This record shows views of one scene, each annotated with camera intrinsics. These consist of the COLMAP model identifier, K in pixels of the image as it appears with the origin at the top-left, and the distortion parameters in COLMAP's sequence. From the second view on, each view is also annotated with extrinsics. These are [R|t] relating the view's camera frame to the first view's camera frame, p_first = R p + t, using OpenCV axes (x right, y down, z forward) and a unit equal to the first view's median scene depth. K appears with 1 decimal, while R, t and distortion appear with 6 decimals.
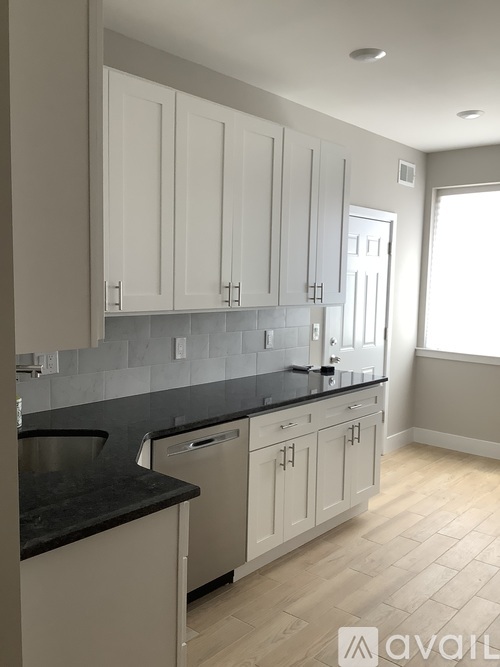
lens RADIAL K [[618.1, 0, 249.2], [0, 618.1, 336.8], [0, 0, 1]] dist [-0.007200, 0.000000]
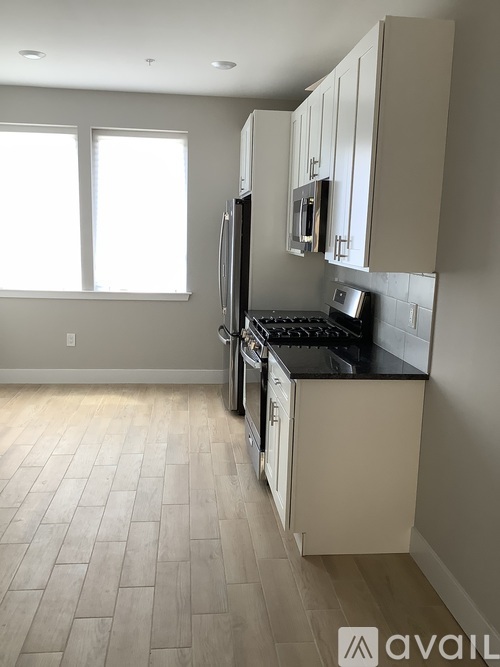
lens RADIAL K [[618.1, 0, 248.4], [0, 618.1, 330.7], [0, 0, 1]] dist [-0.007200, 0.000000]
pose [[0.680450, -0.126296, 0.721829, -0.192455], [0.068000, 0.991668, 0.109408, 0.008806], [-0.729633, -0.025363, 0.683369, 0.021162]]
